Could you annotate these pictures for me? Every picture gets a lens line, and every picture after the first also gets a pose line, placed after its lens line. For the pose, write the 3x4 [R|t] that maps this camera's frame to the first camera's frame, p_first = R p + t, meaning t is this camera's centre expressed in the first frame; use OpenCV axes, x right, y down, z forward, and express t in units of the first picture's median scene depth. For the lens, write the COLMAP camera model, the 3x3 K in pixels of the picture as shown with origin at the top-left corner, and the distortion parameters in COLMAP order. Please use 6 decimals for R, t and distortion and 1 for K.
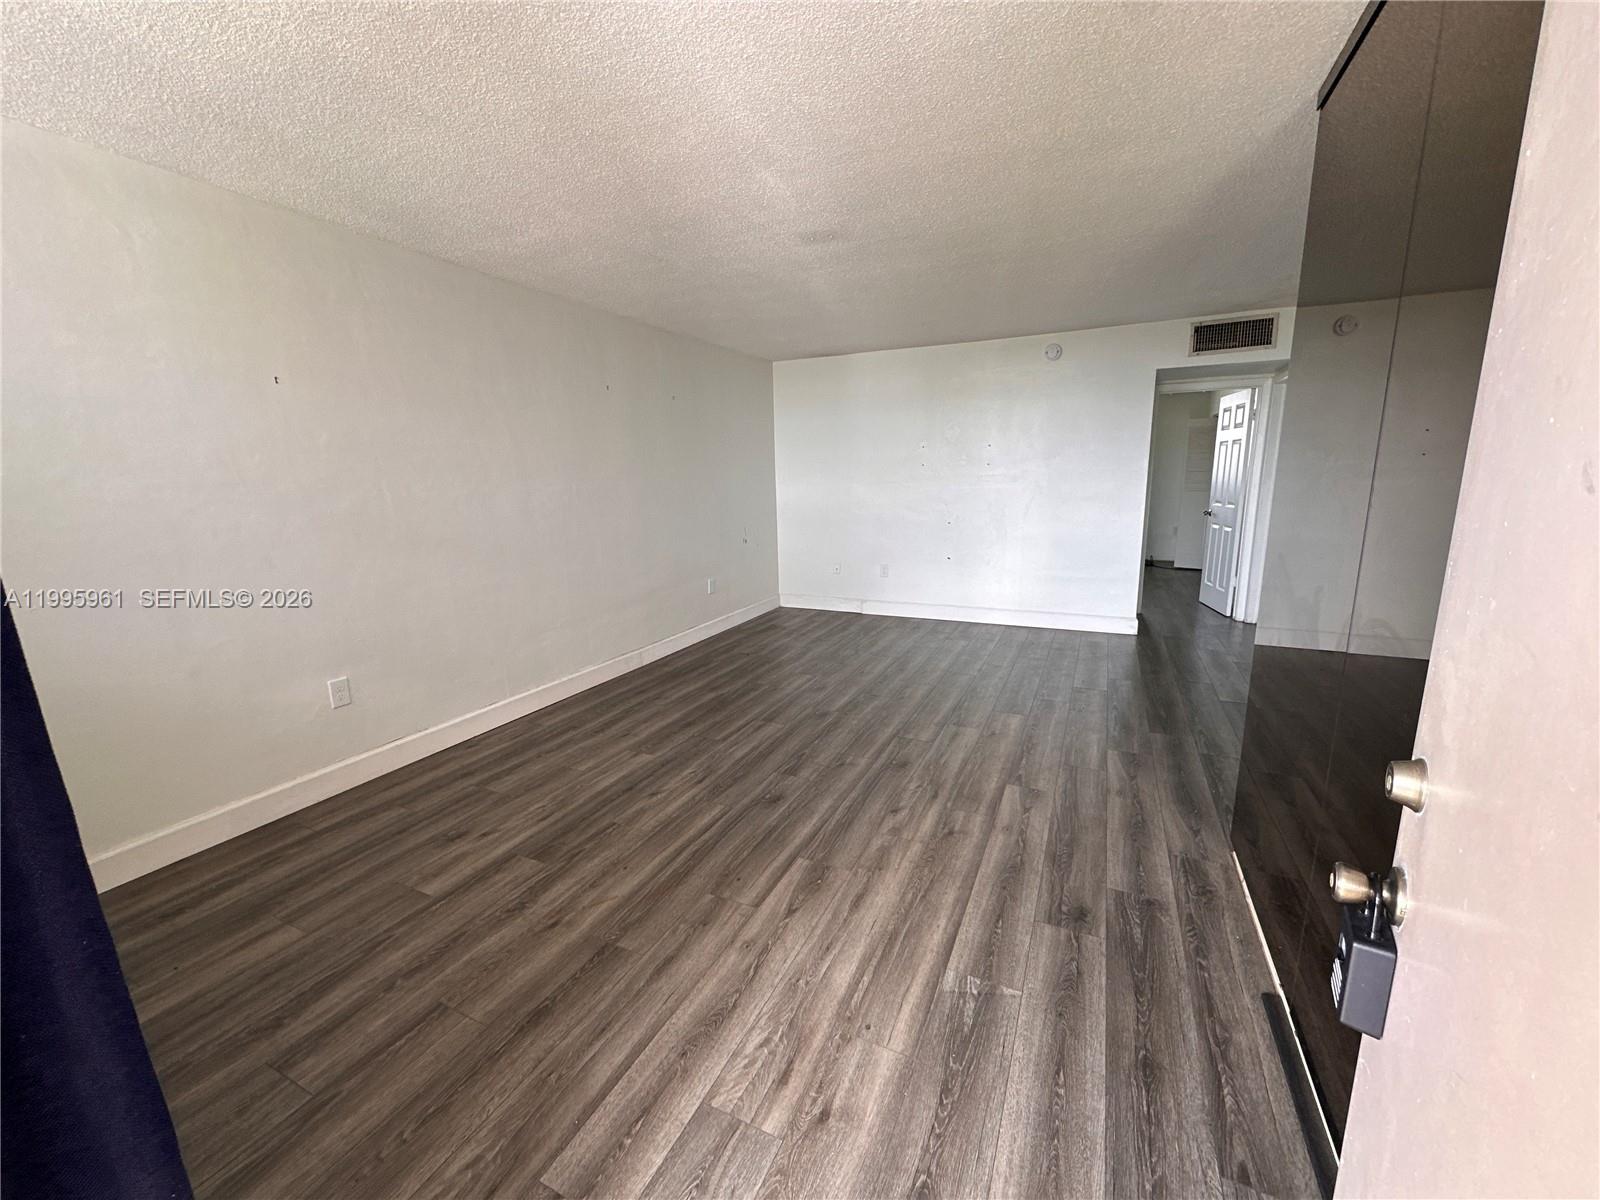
lens RADIAL K [[637.0, 0, 798.0], [0, 637.0, 599.4], [0, 0, 1]] dist [-0.004222, 0.000910]
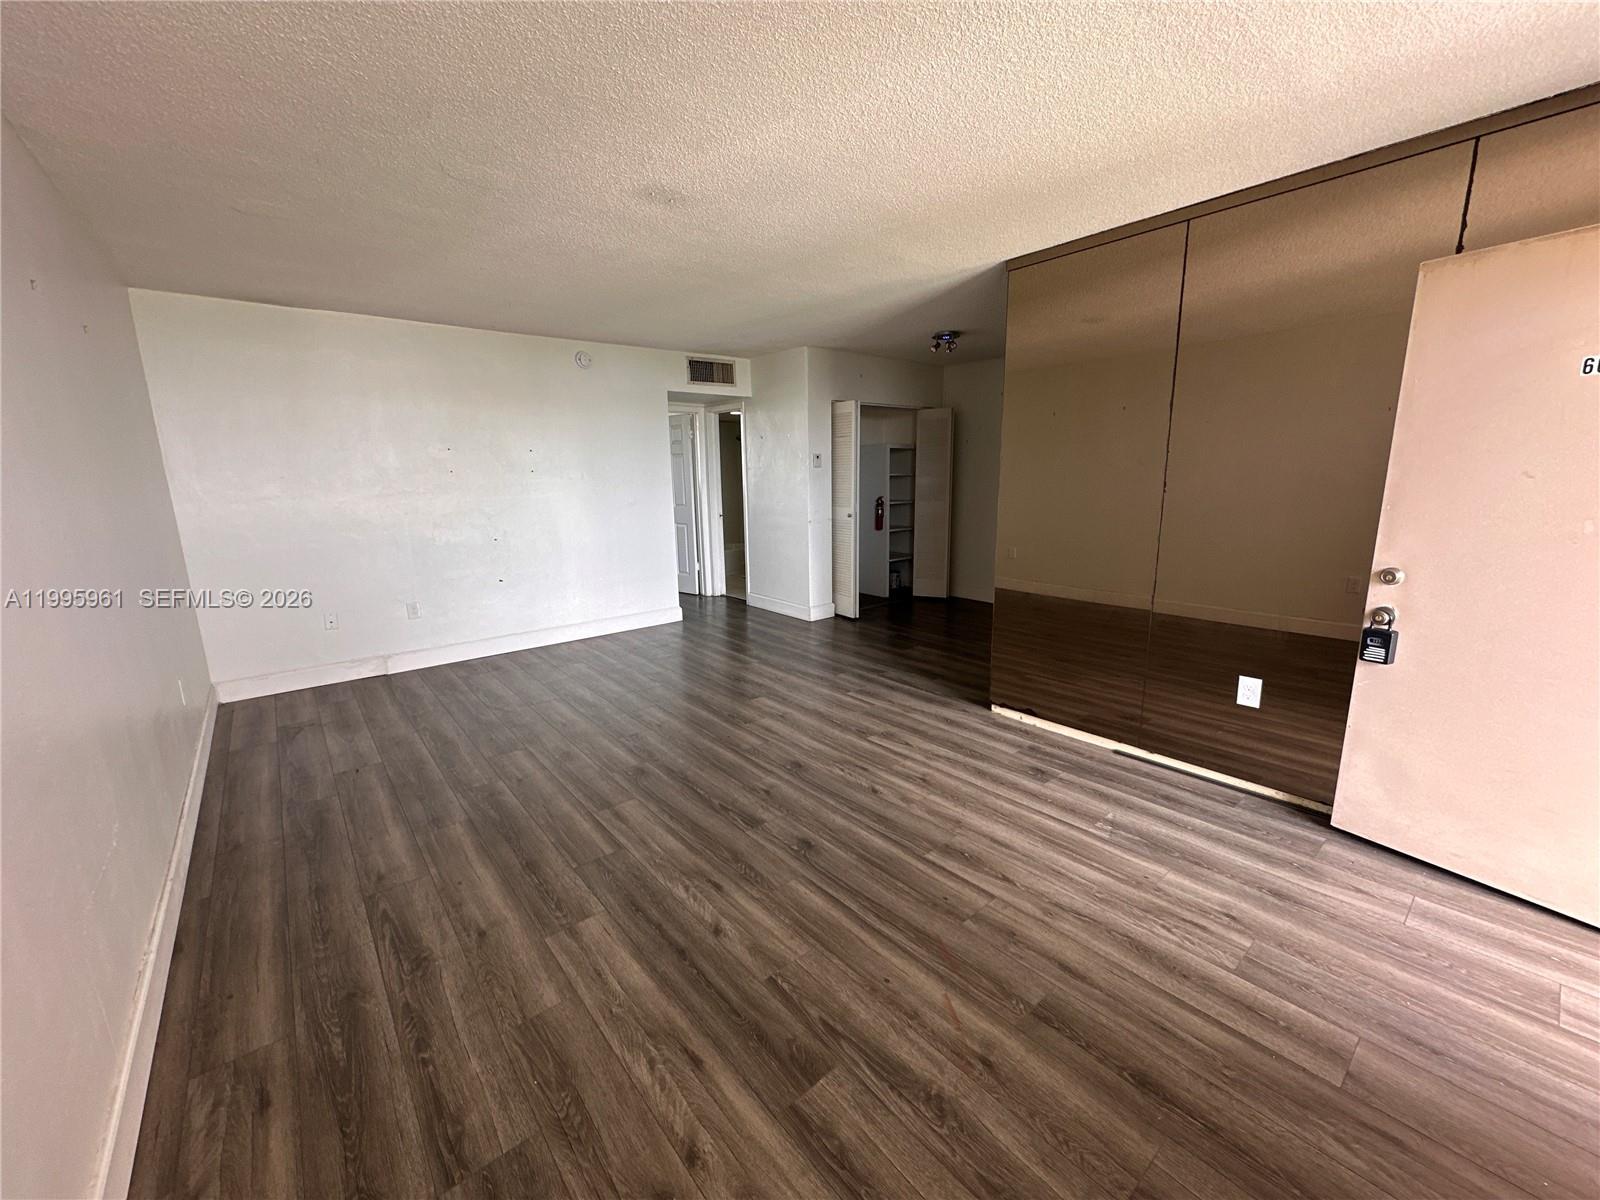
lens RADIAL K [[663.8, 0, 798.7], [0, 663.8, 559.9], [0, 0, 1]] dist [-0.003096, 0.000304]
pose [[0.404801, -0.108516, 0.907943, -0.925059], [0.182913, 0.982474, 0.035873, -0.114220], [-0.895924, 0.151553, 0.417555, 0.647776]]
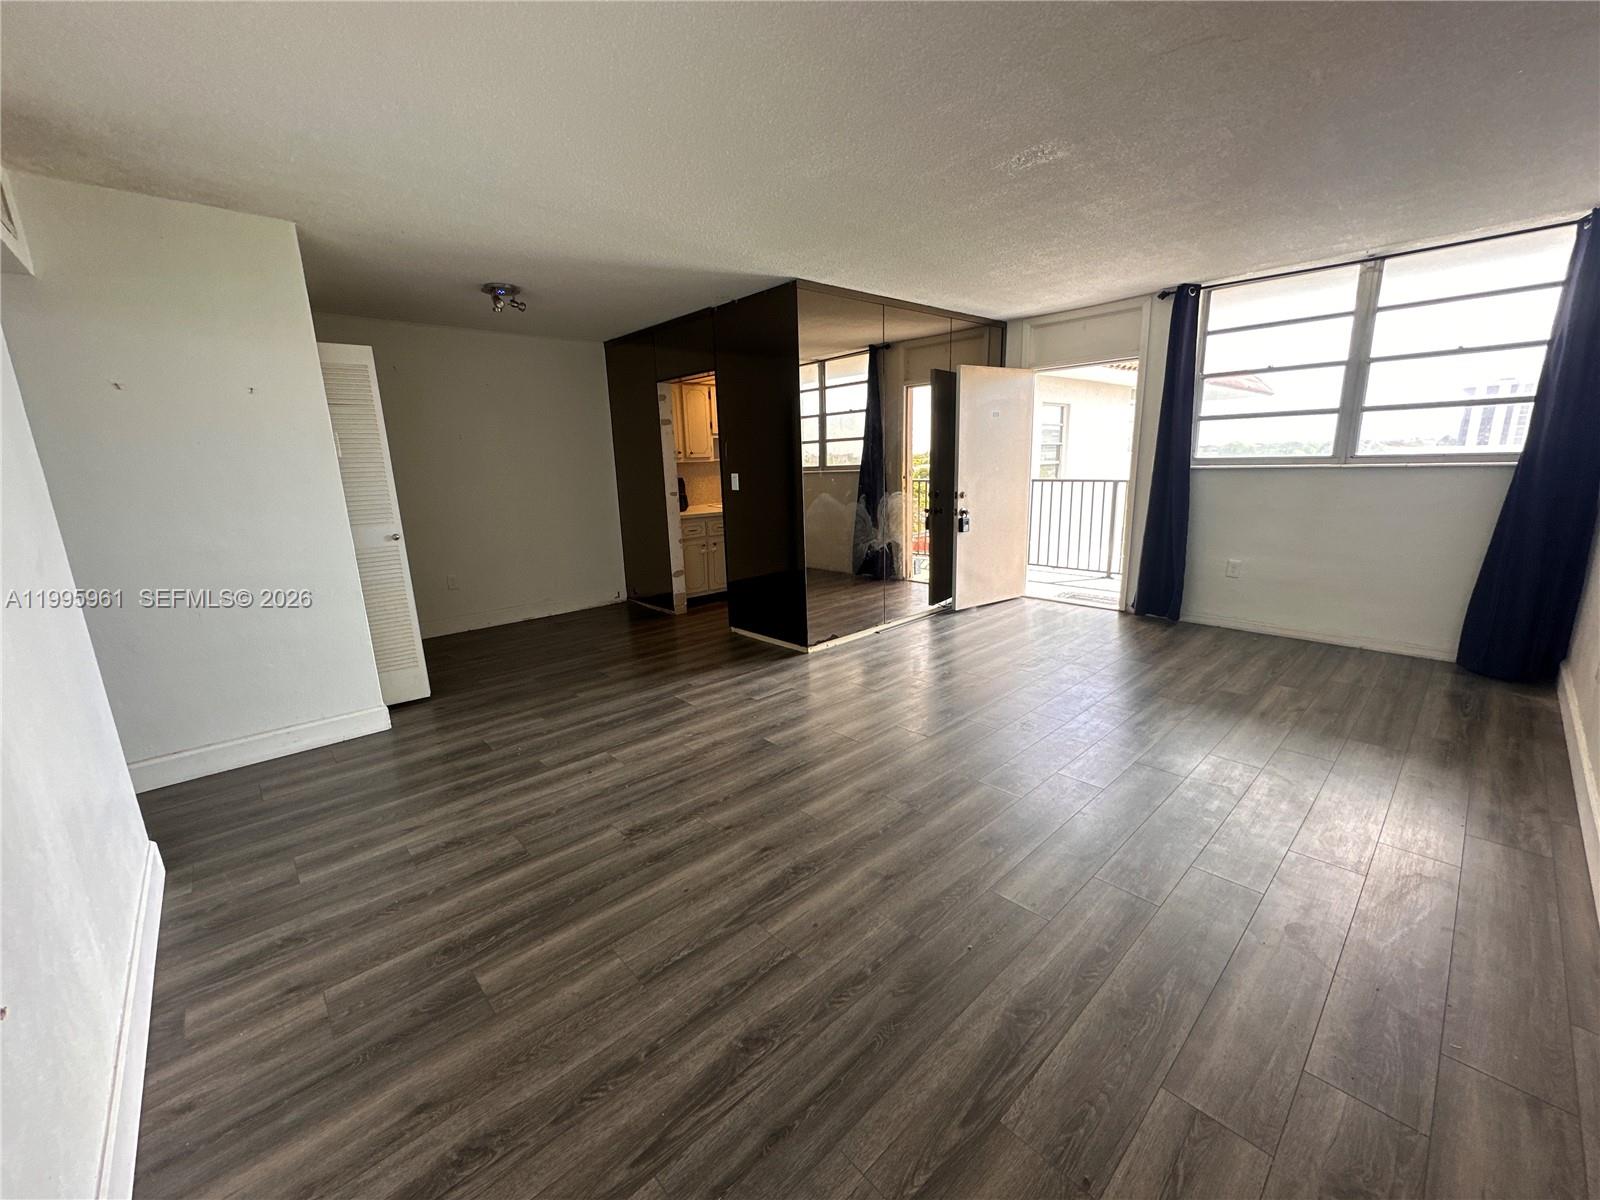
lens RADIAL K [[637.0, 0, 798.0], [0, 637.0, 599.4], [0, 0, 1]] dist [-0.004222, 0.000910]
pose [[-0.931535, -0.029957, 0.362416, 0.003418], [0.121853, 0.913273, 0.388696, -0.487452], [-0.342629, 0.406245, -0.847095, 2.455458]]
